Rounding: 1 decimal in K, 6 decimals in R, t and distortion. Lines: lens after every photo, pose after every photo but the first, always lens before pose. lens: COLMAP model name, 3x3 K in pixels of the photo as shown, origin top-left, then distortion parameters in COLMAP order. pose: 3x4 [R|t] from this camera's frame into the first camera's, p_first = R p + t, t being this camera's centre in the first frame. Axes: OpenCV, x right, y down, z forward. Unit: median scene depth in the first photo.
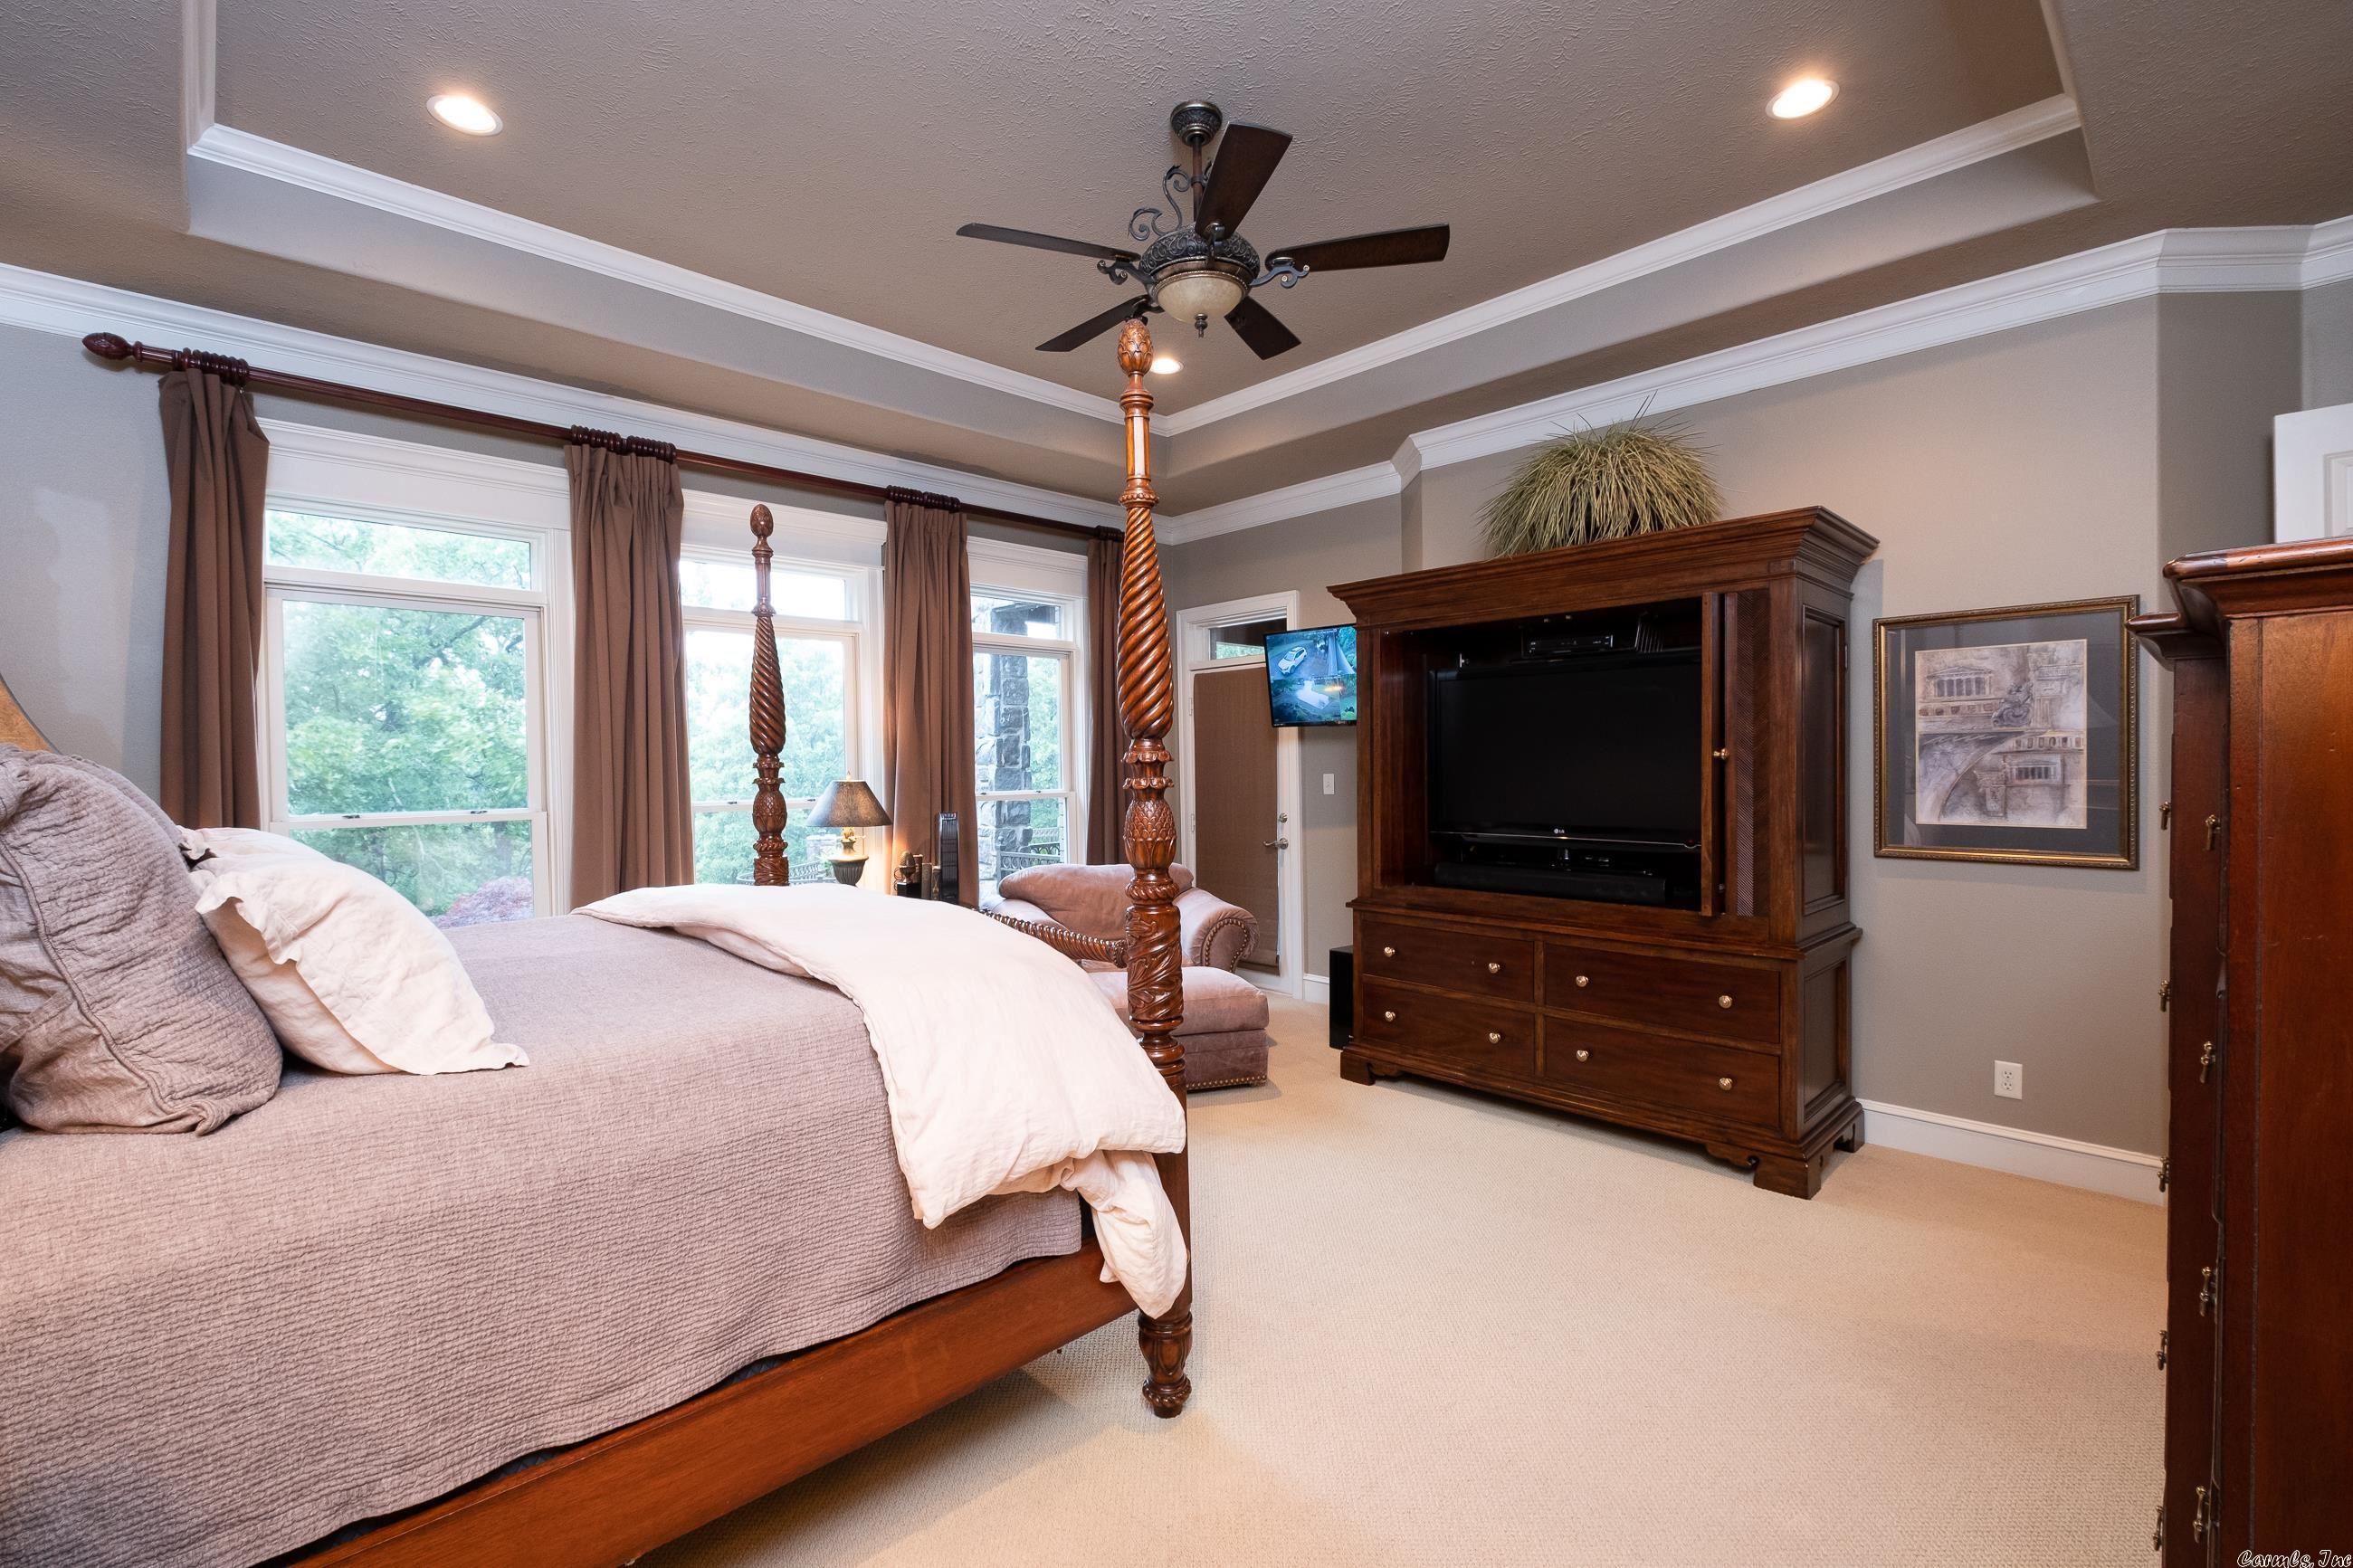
lens RADIAL K [[1033.0, 0, 1167.0], [0, 1033.0, 771.9], [0, 0, 1]] dist [-0.001412, -0.000366]
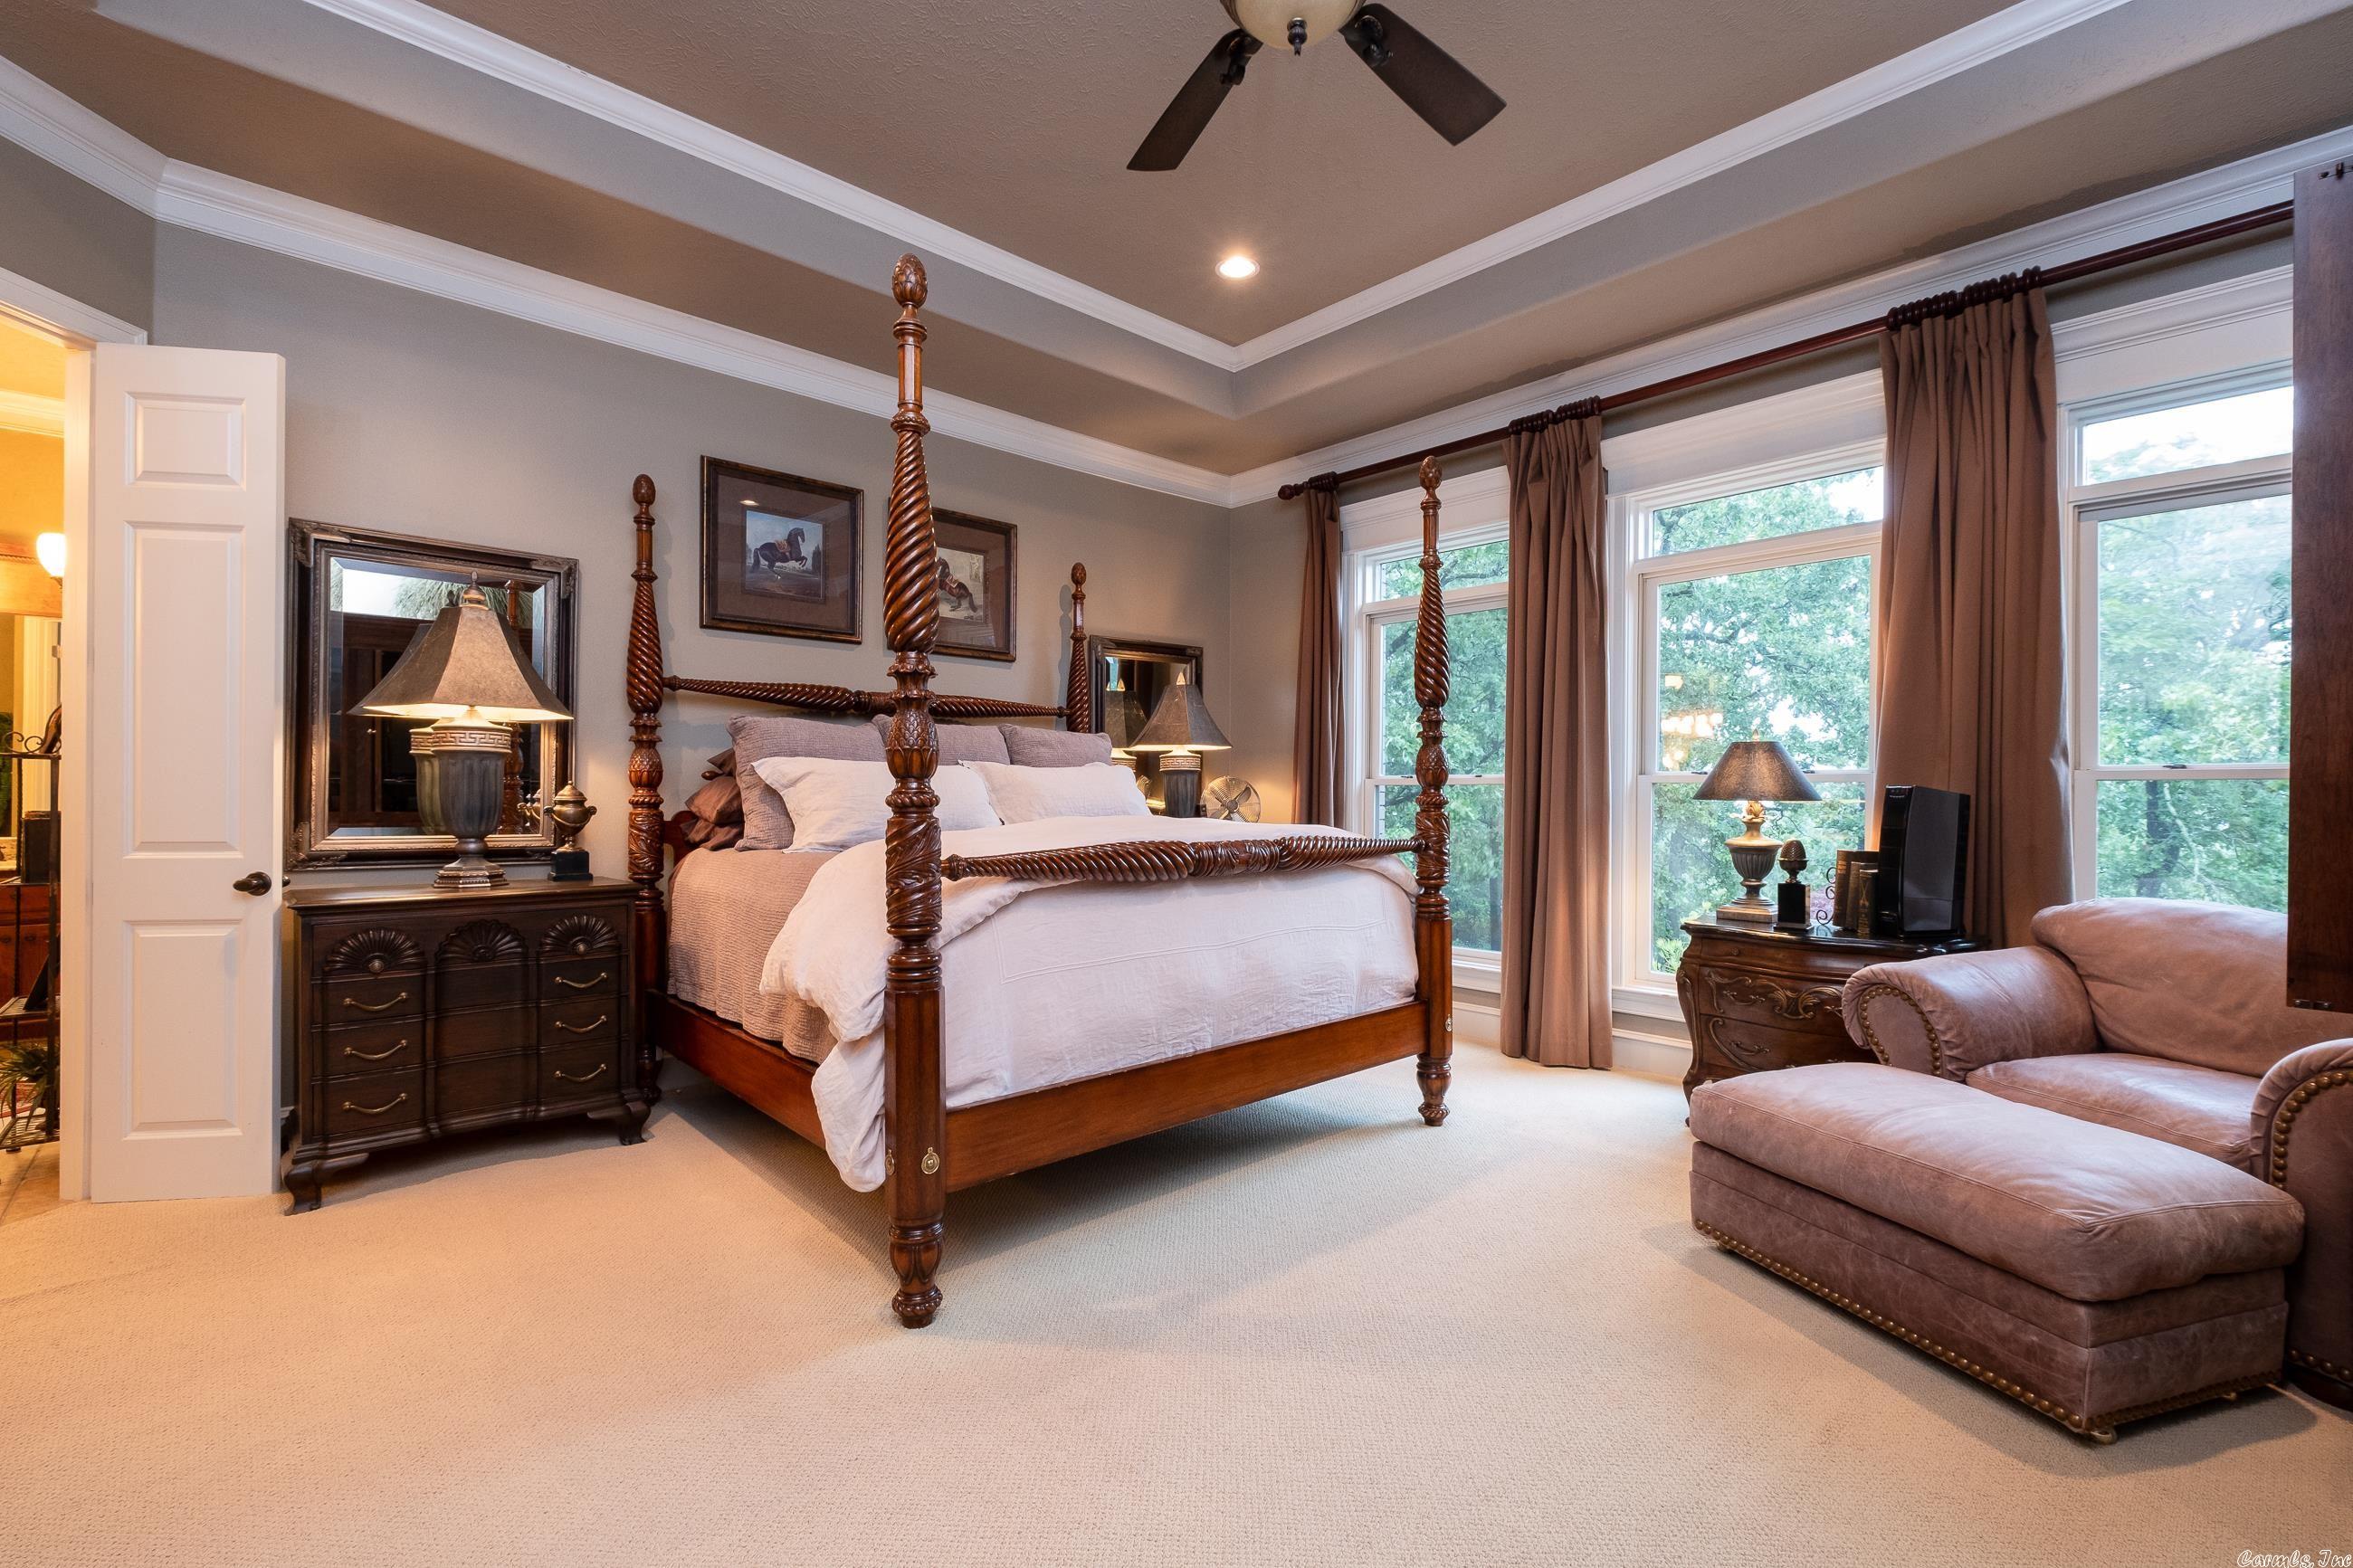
lens RADIAL K [[1035.9, 0, 1169.2], [0, 1035.9, 832.6], [0, 0, 1]] dist [-0.002379, -0.000445]
pose [[-0.010230, 0.043169, -0.999015, 0.617839], [-0.009721, 0.999016, 0.043269, 0.061703], [0.999900, 0.010154, -0.009800, 0.758440]]
